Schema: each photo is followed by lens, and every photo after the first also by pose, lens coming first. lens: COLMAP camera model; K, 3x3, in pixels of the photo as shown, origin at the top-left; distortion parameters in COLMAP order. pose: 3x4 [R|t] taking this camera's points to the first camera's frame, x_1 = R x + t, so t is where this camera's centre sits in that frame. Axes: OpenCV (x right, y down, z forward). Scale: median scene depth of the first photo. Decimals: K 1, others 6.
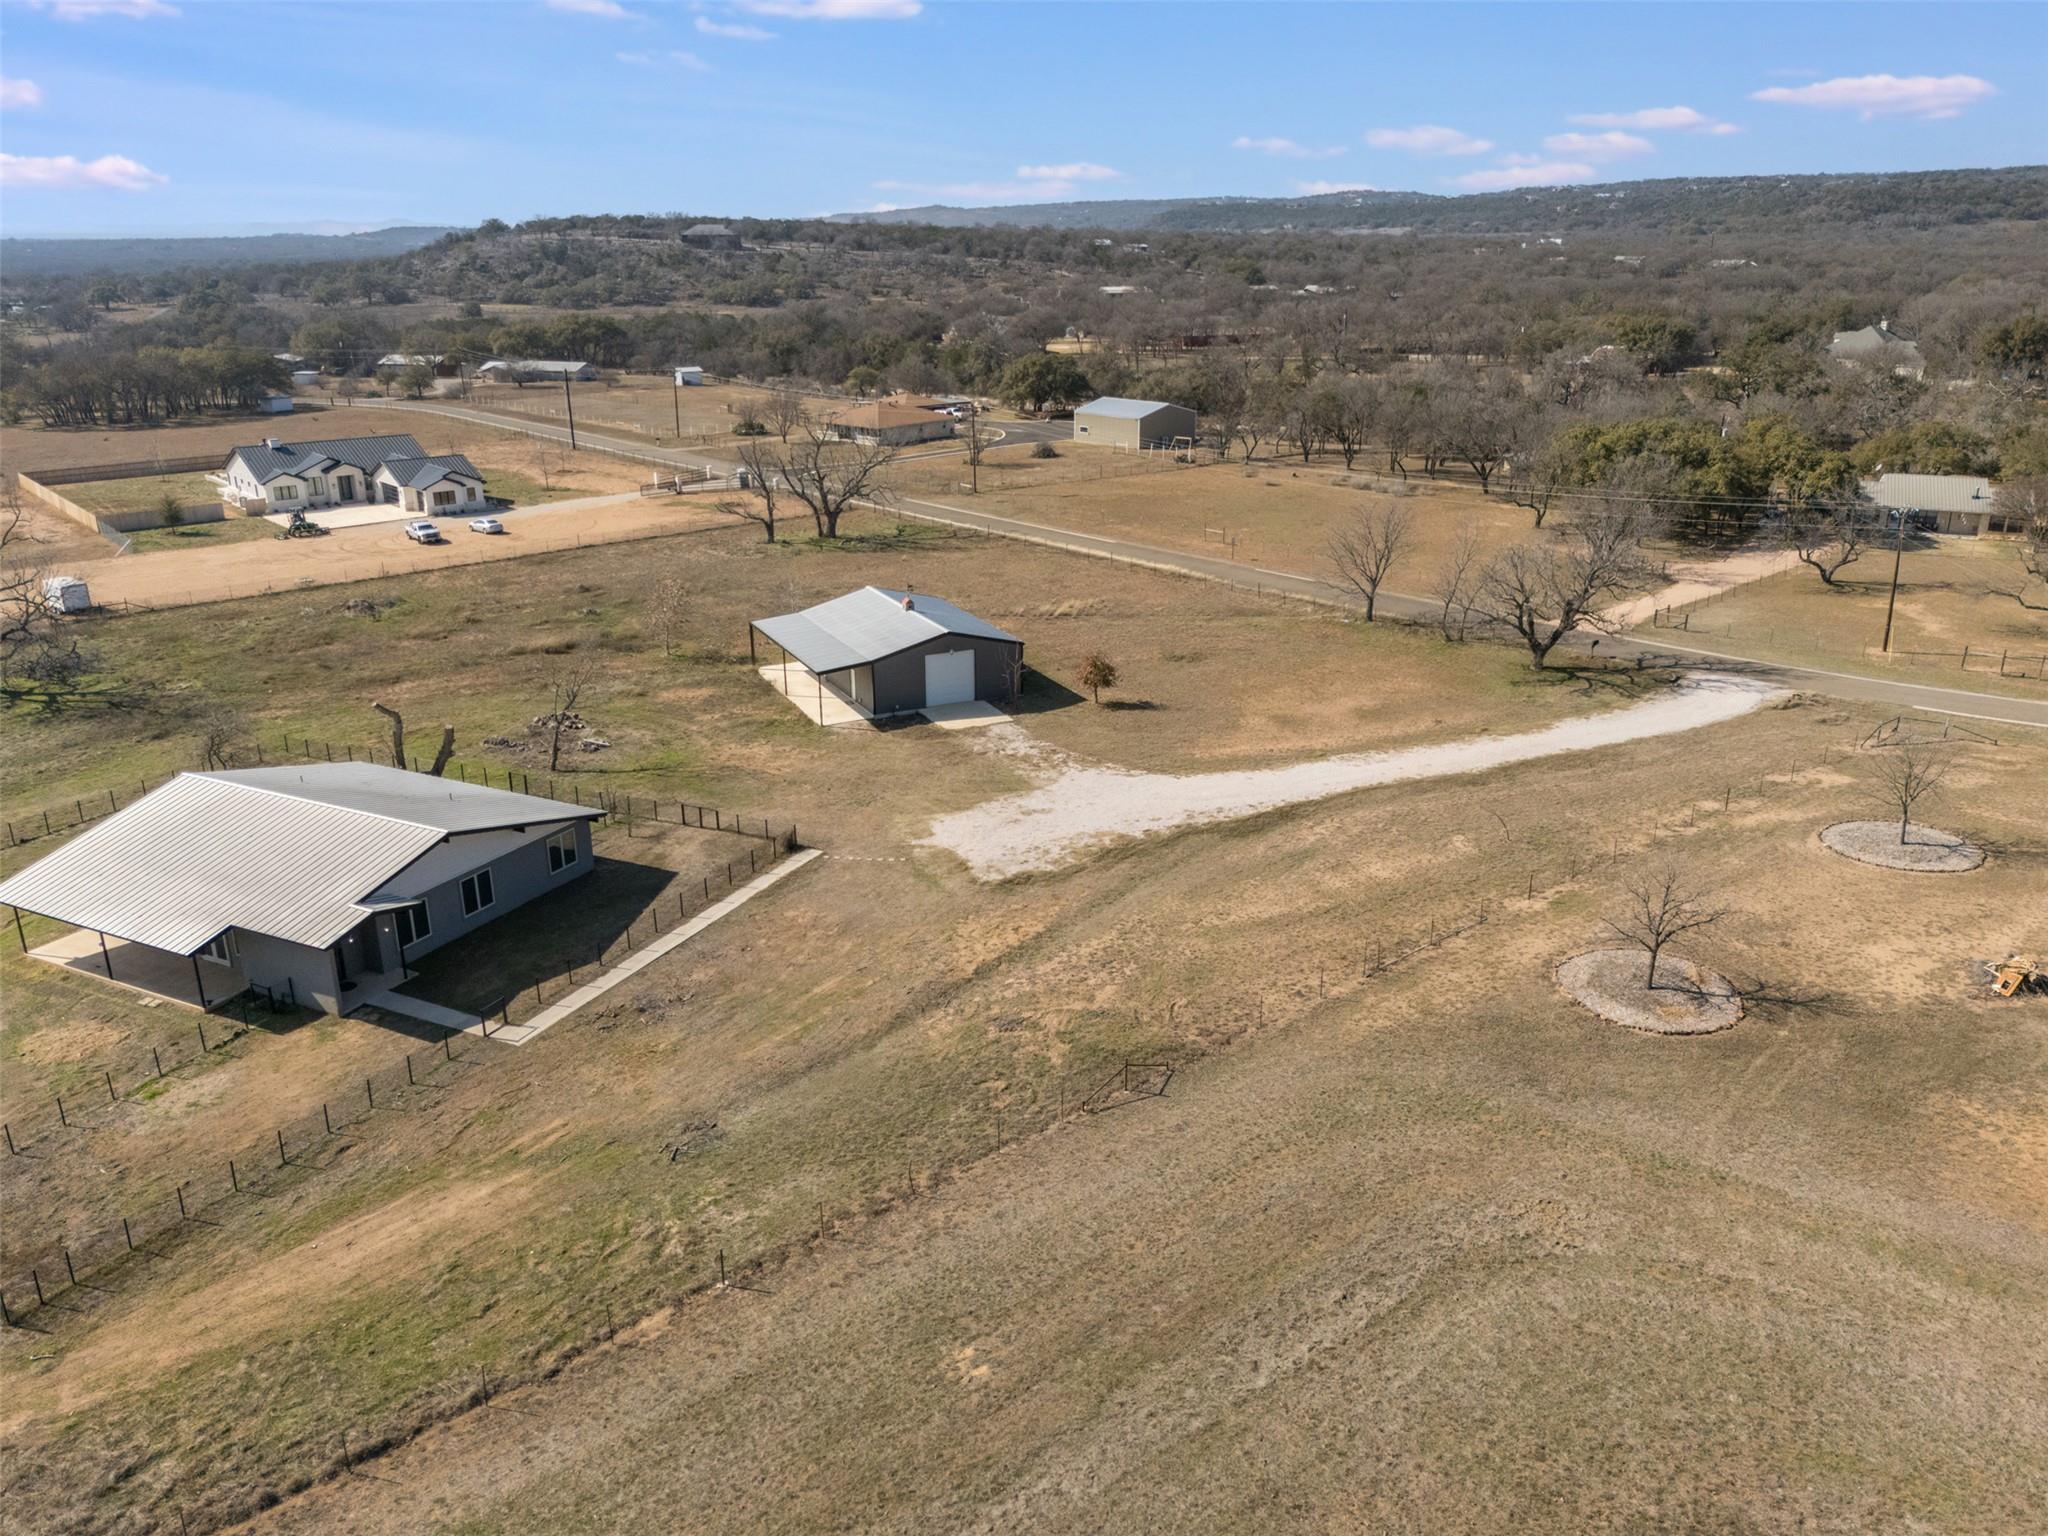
lens RADIAL K [[1493.8, 0, 1020.8], [0, 1493.8, 780.4], [0, 0, 1]] dist [0.078563, -0.077020]
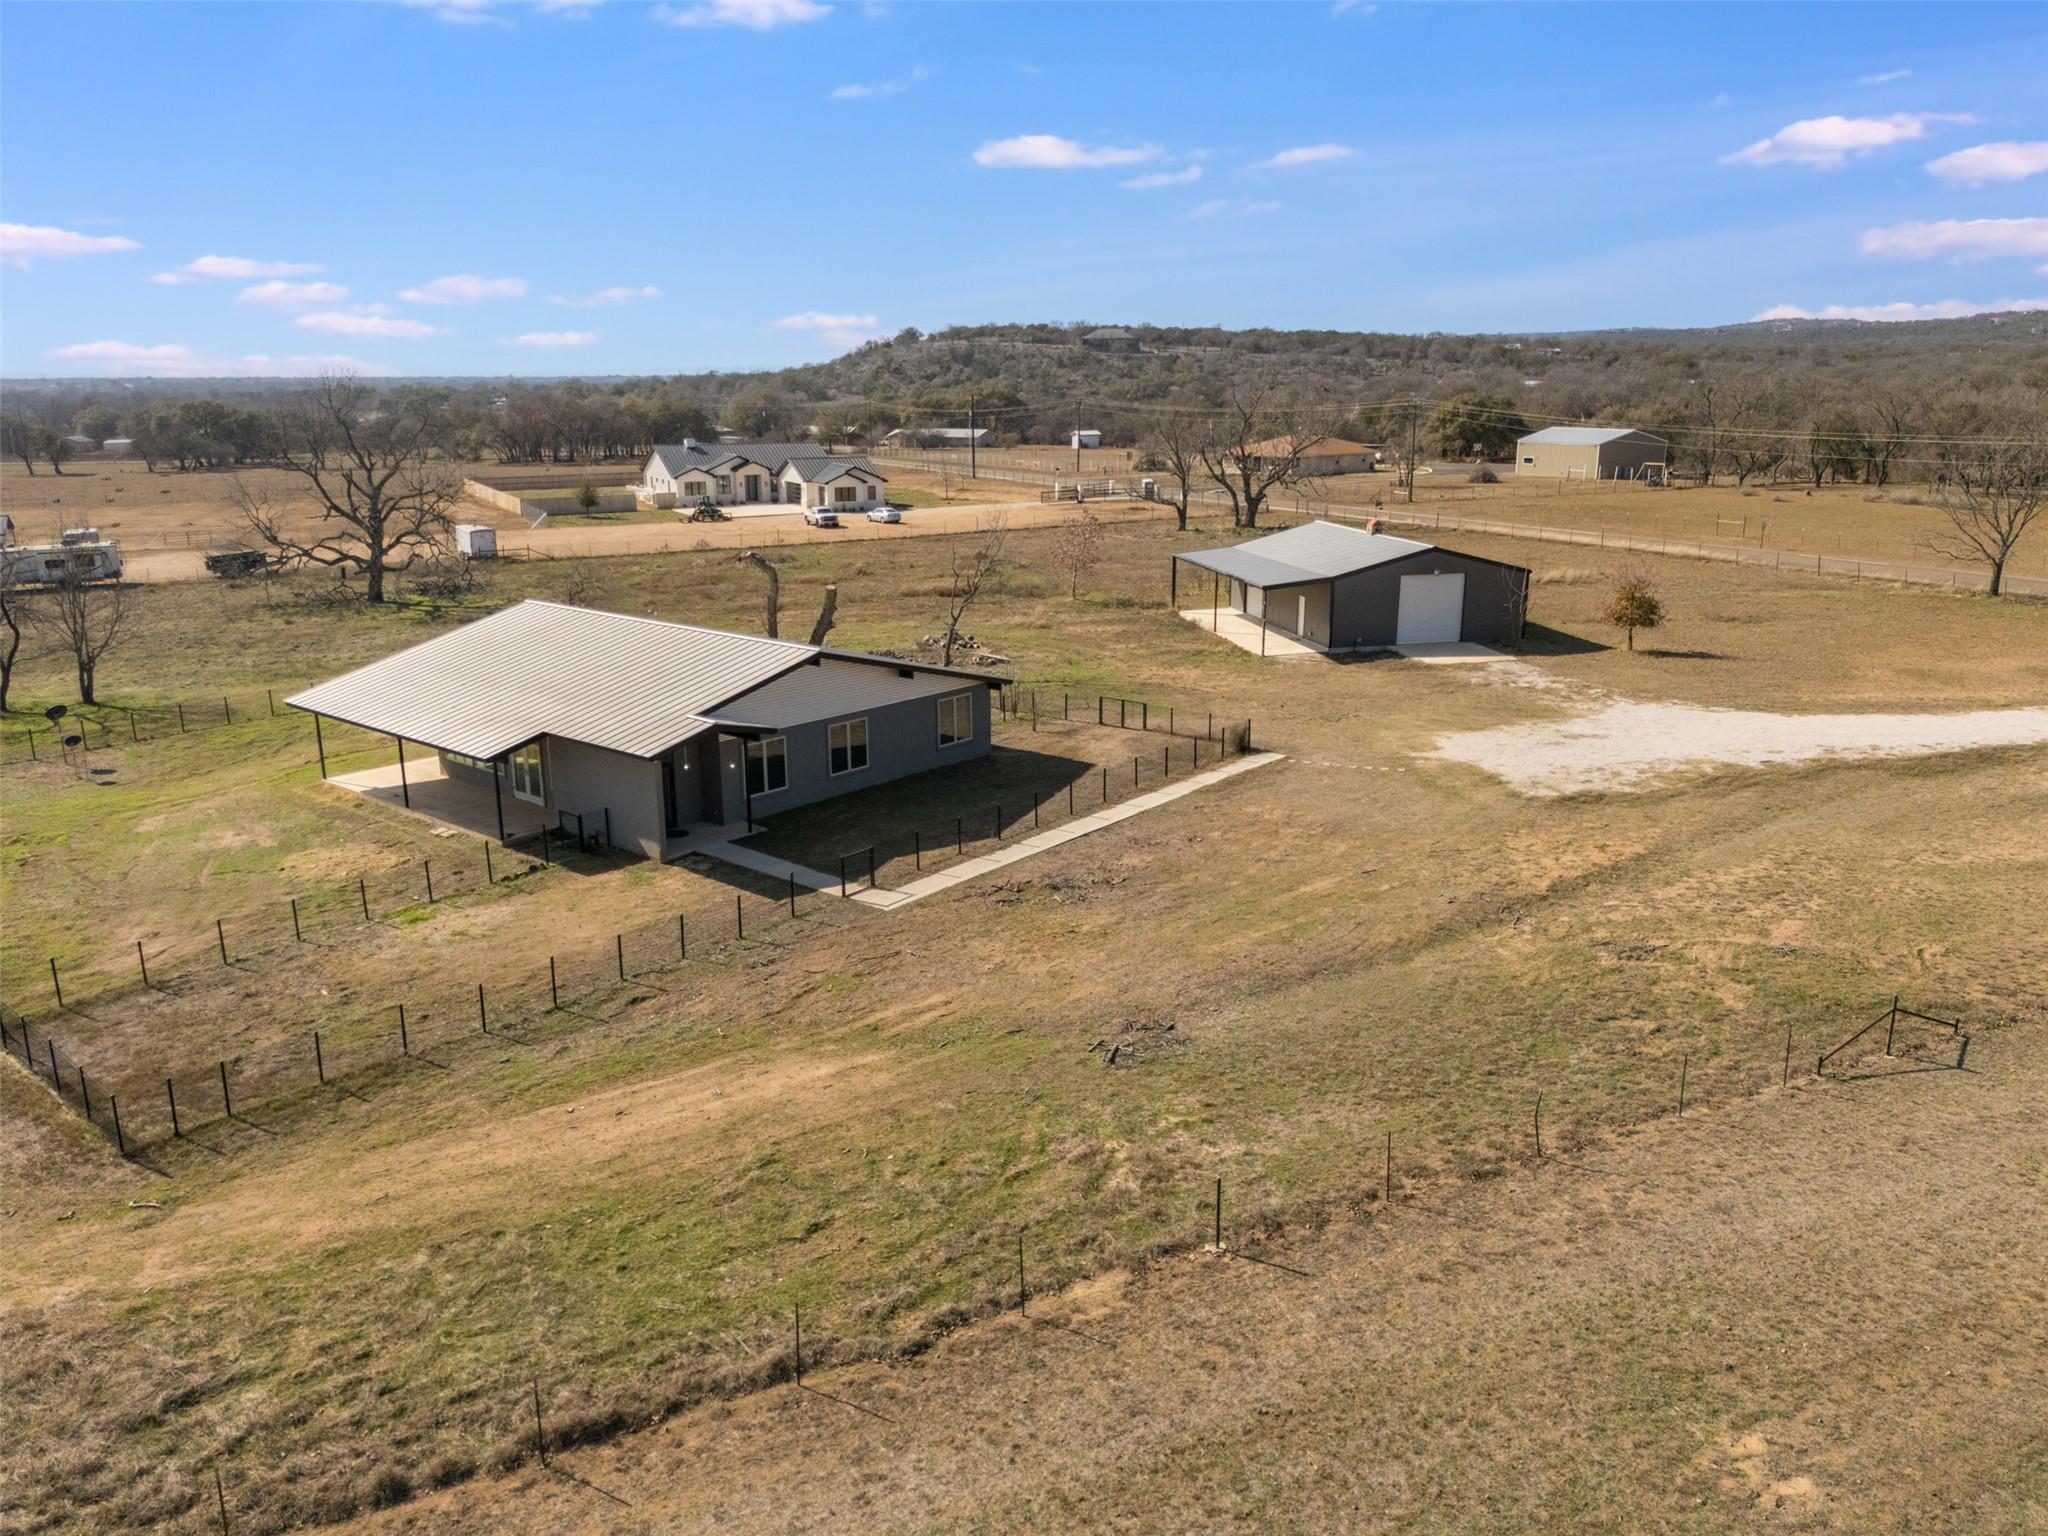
lens RADIAL K [[1493.8, 0, 1020.8], [0, 1493.8, 780.4], [0, 0, 1]] dist [0.078563, -0.077020]
pose [[0.970712, 0.060399, -0.232530, -0.109403], [-0.079524, 0.994100, -0.073762, 0.154928], [0.226703, 0.090094, 0.969788, 0.320166]]
